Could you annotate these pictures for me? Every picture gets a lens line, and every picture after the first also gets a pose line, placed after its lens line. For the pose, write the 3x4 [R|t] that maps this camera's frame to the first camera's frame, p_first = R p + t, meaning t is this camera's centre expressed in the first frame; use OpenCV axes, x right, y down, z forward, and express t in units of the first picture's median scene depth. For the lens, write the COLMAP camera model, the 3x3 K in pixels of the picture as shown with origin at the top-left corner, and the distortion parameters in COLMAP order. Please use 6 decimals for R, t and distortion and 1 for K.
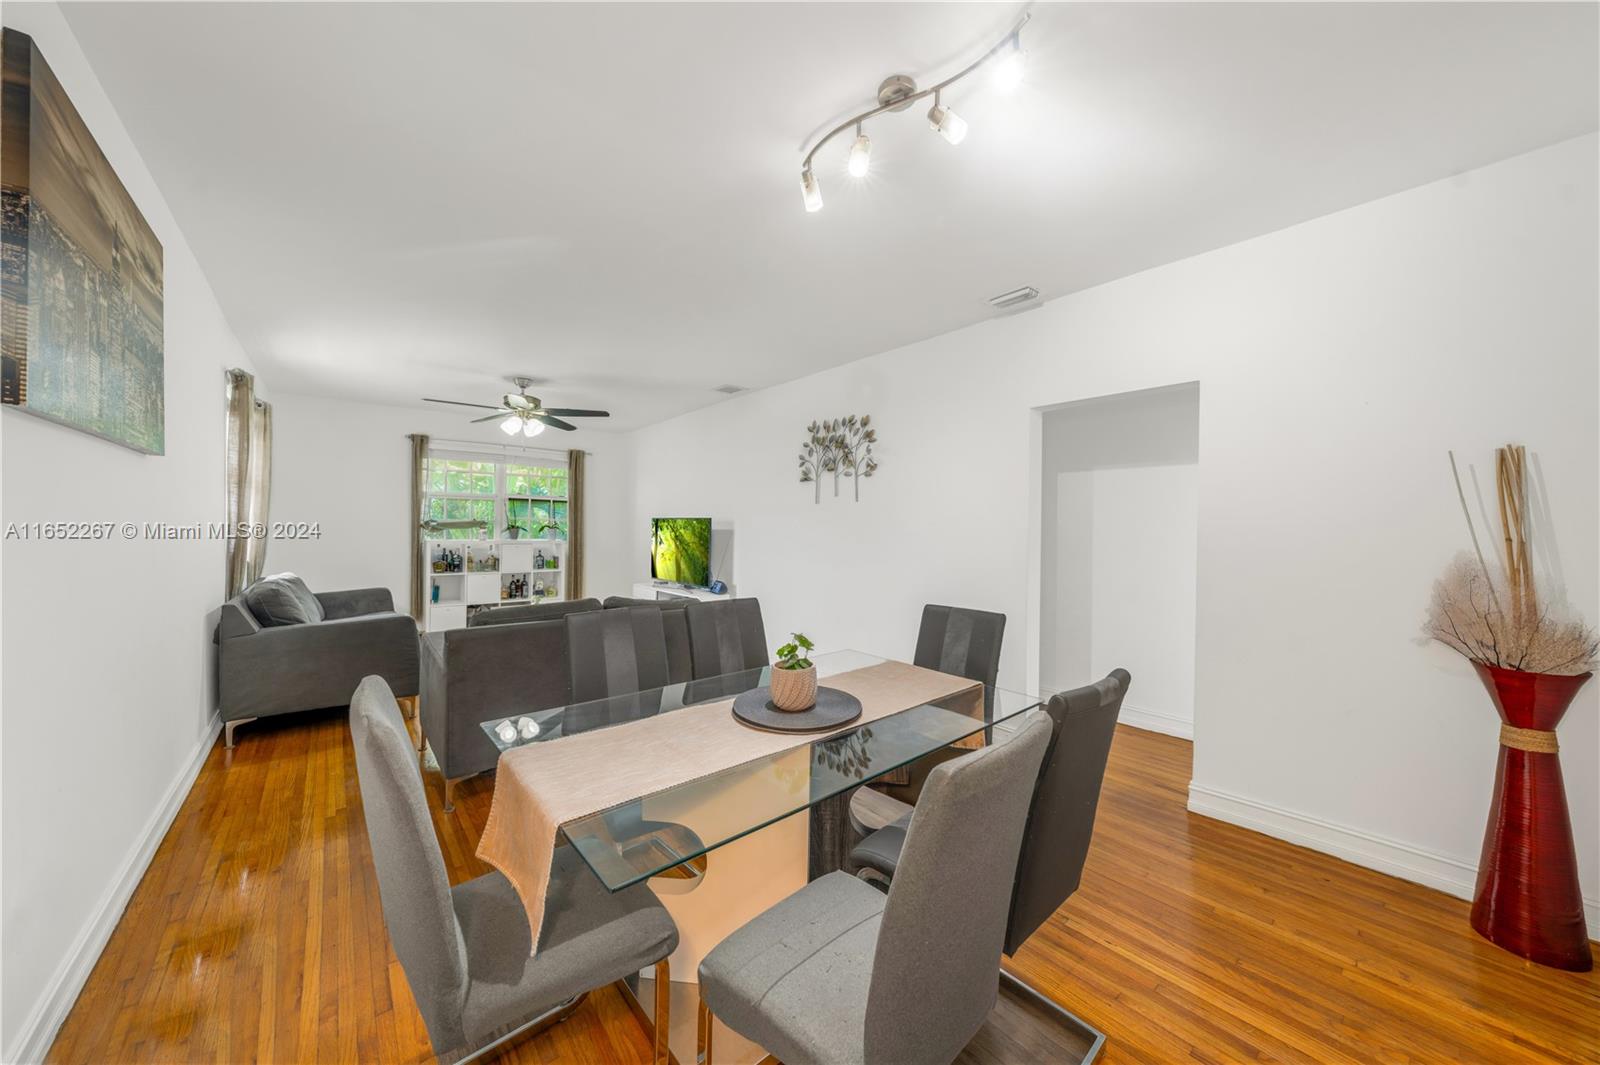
lens RADIAL K [[546.5, 0, 796.2], [0, 546.5, 540.6], [0, 0, 1]] dist [0.000086, 0.000115]
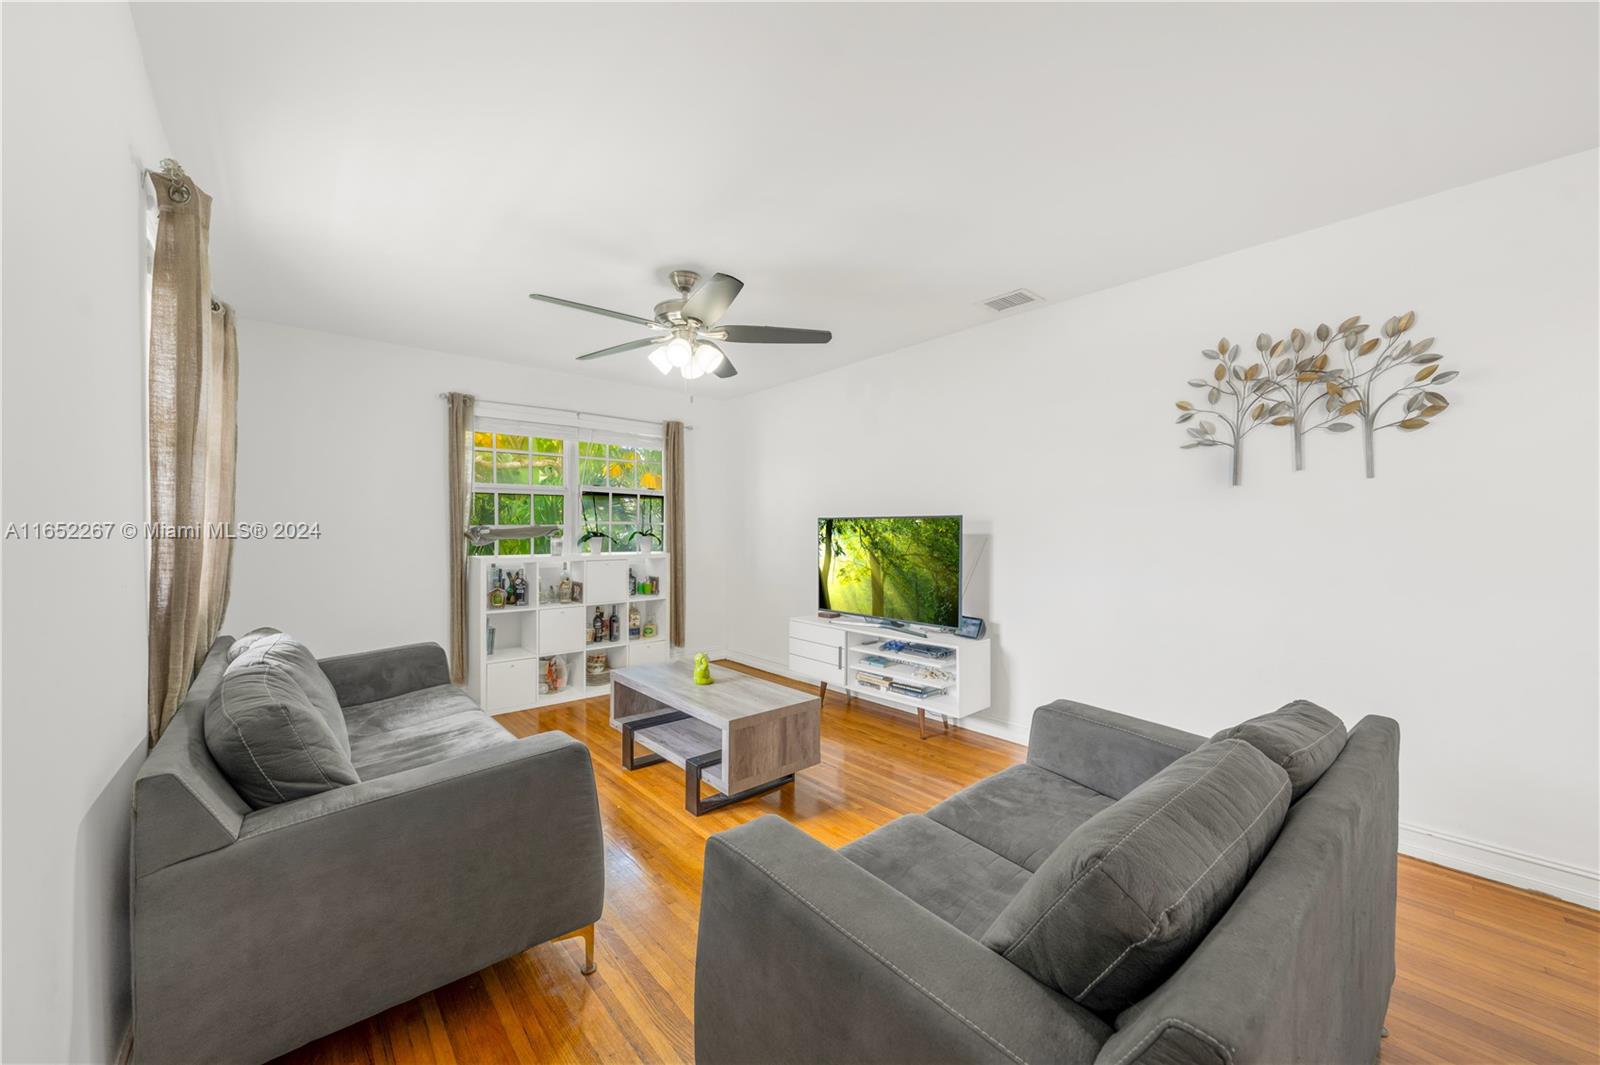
lens RADIAL K [[586.8, 0, 806.0], [0, 586.8, 538.4], [0, 0, 1]] dist [-0.001278, 0.000694]
pose [[0.999373, -0.017534, 0.030750, -0.346104], [0.017742, 0.999822, -0.006485, -0.013429], [-0.030631, 0.007026, 0.999506, 0.335433]]
